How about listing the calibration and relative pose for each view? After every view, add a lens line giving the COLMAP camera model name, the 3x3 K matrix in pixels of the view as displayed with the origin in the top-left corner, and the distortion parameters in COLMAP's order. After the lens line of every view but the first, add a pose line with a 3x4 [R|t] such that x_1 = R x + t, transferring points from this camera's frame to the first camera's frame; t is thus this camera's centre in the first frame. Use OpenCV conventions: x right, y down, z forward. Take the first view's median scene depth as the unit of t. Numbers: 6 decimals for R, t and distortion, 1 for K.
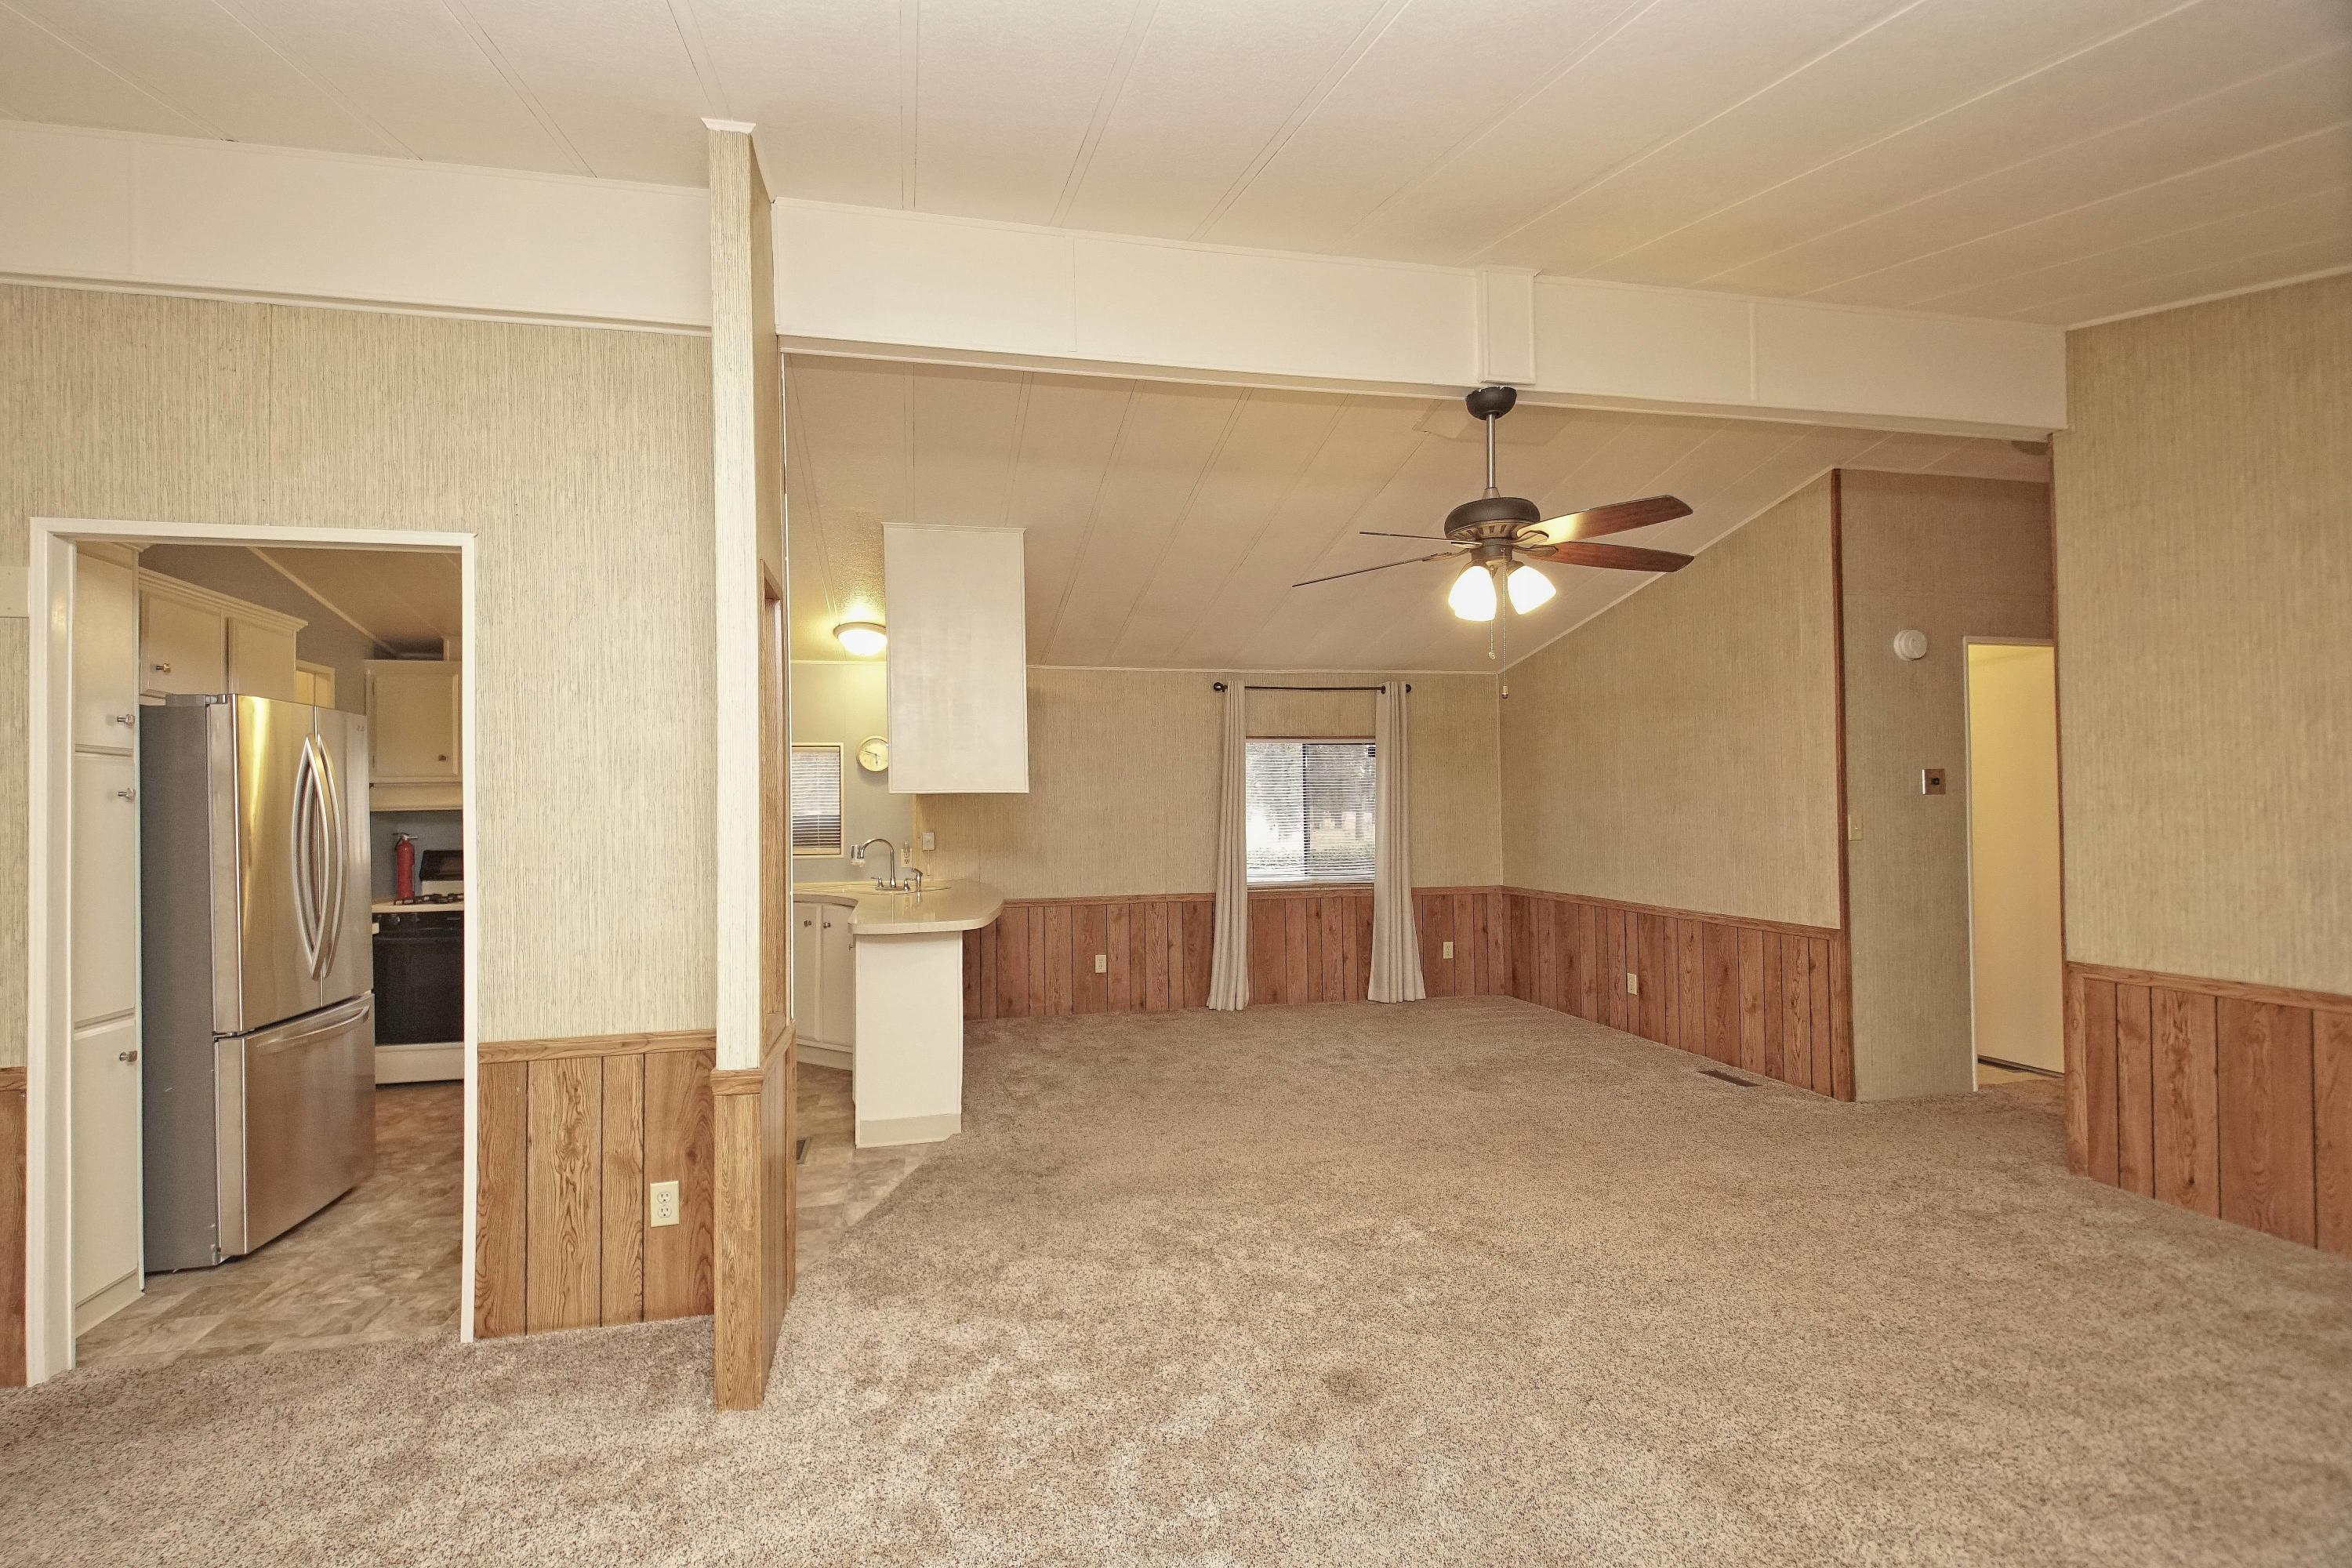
lens RADIAL K [[1006.0, 0, 1149.5], [0, 1006.0, 792.5], [0, 0, 1]] dist [0.055543, -0.034754]
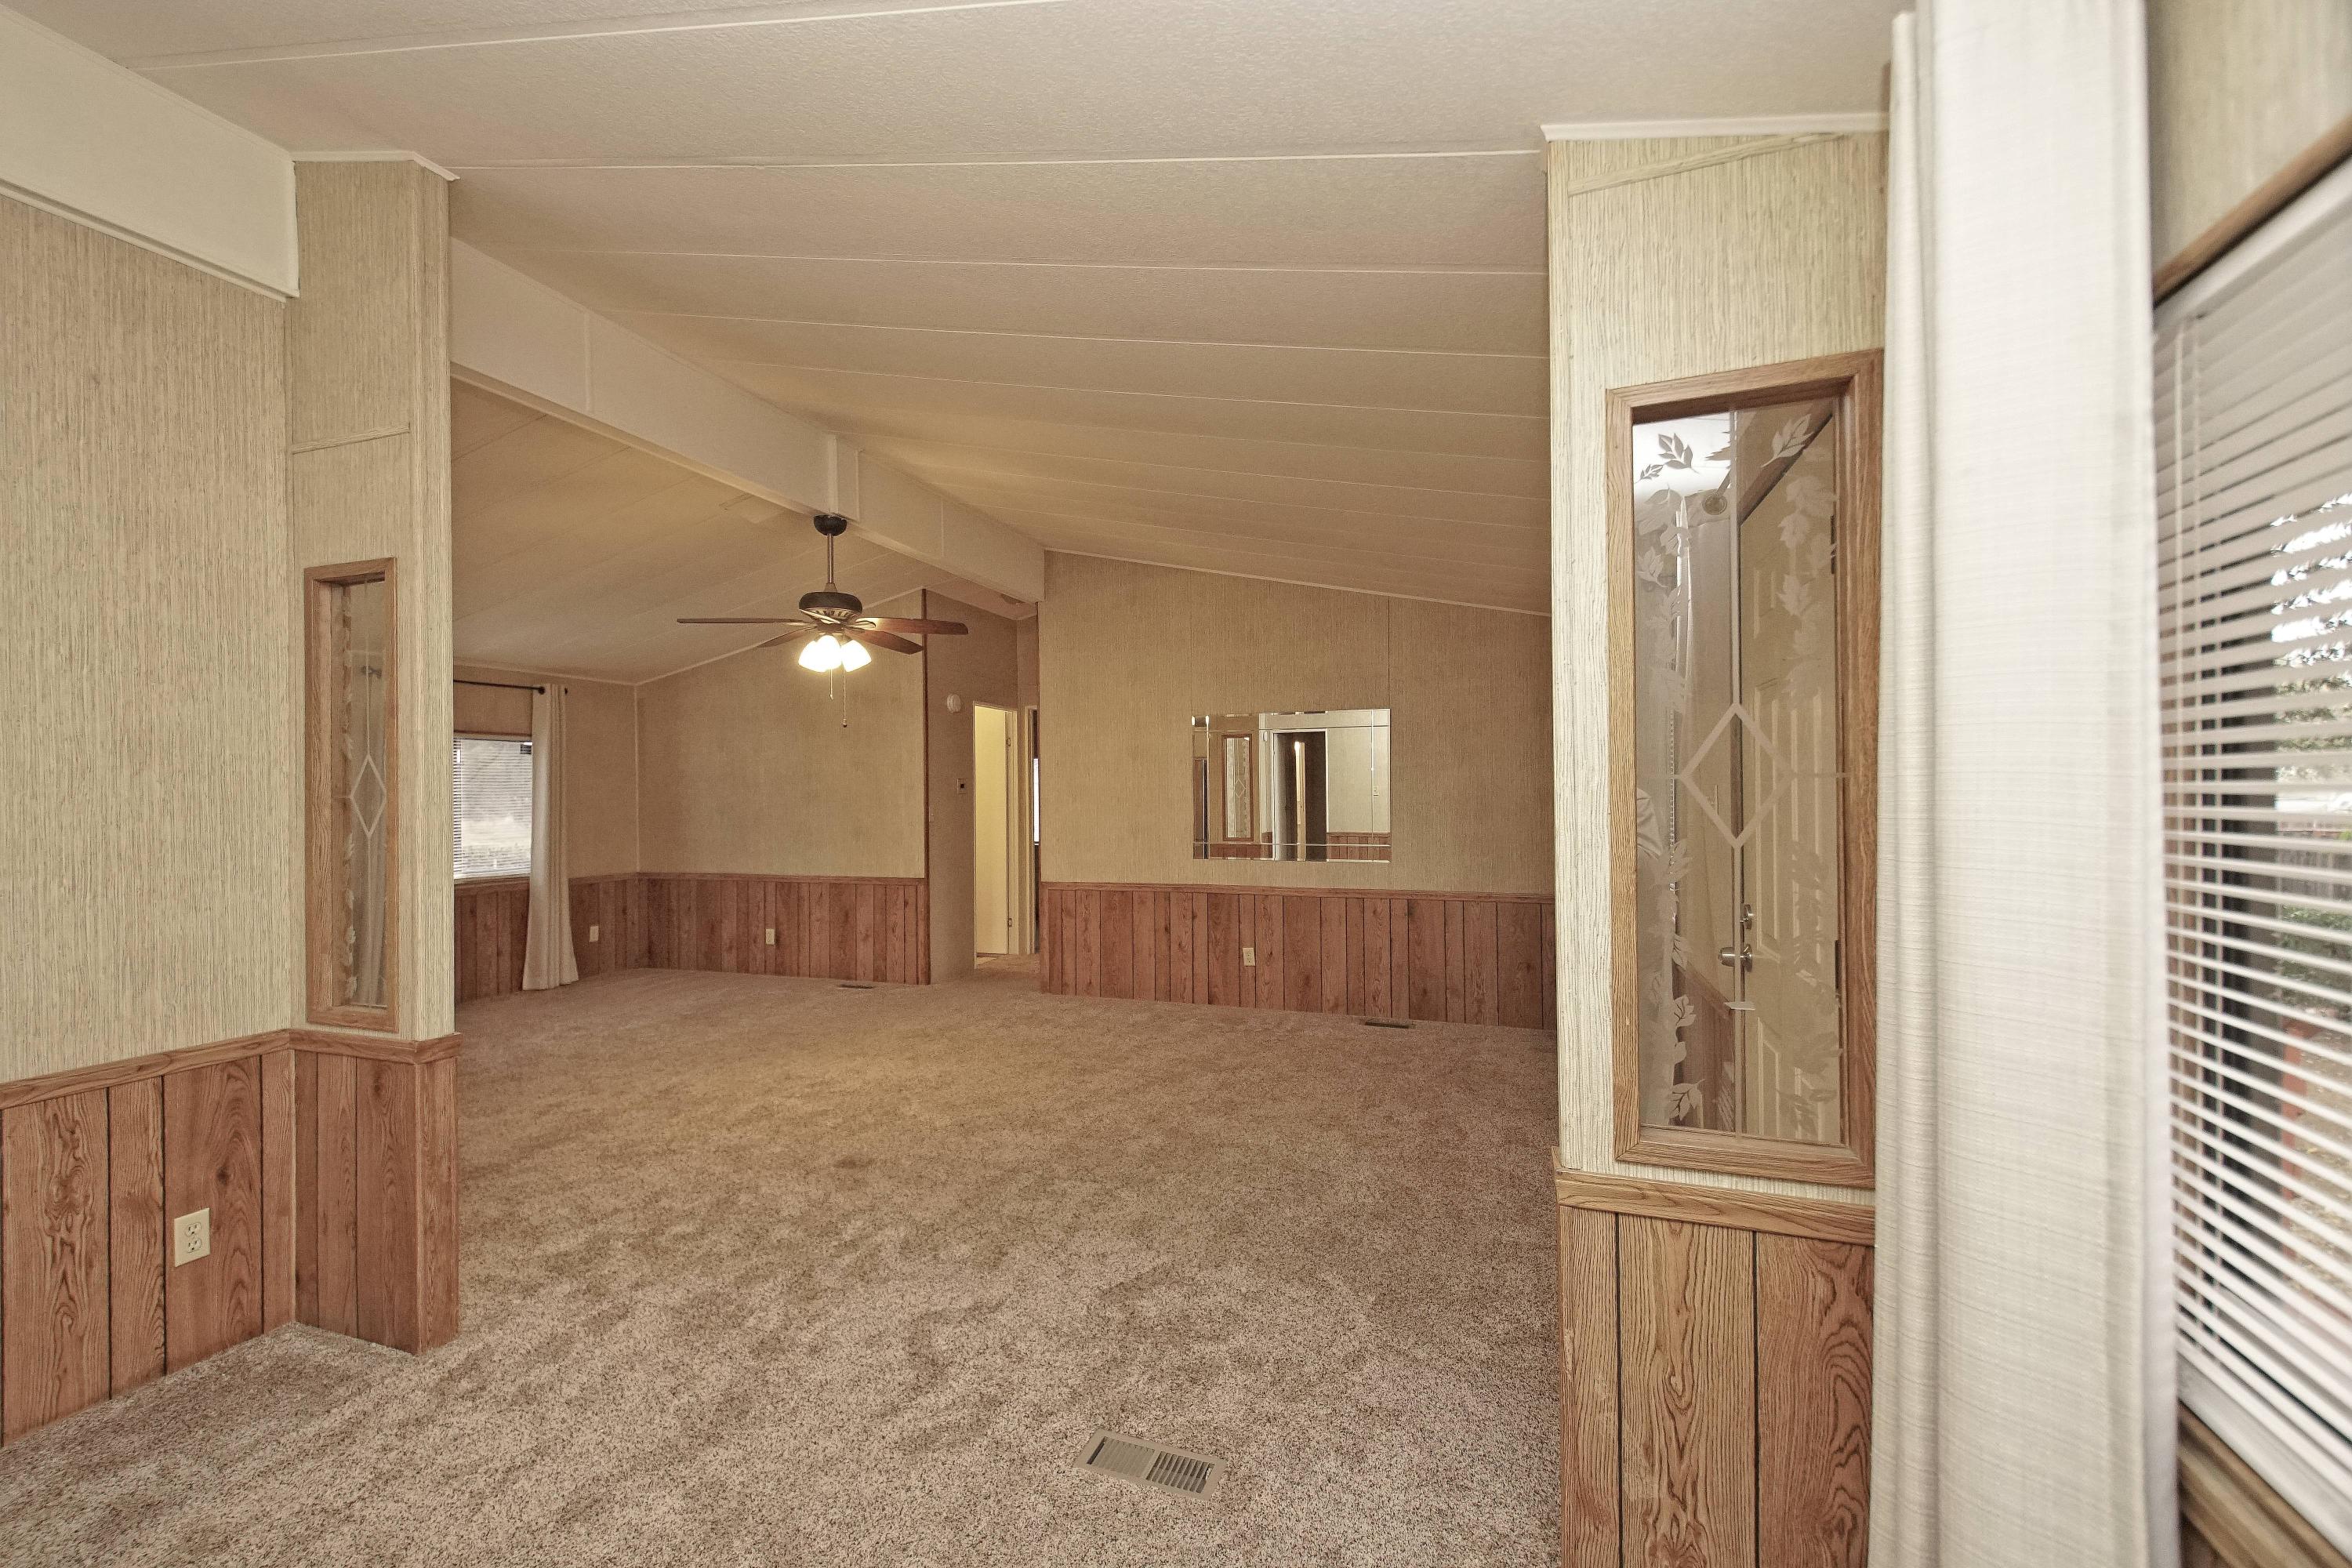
lens RADIAL K [[997.5, 0, 1105.7], [0, 997.5, 787.9], [0, 0, 1]] dist [0.034534, -0.016196]
pose [[0.554078, 0.011843, 0.832381, -0.643846], [-0.007863, 0.999929, -0.008993, 0.007729], [-0.832428, -0.001562, 0.554132, -0.134697]]
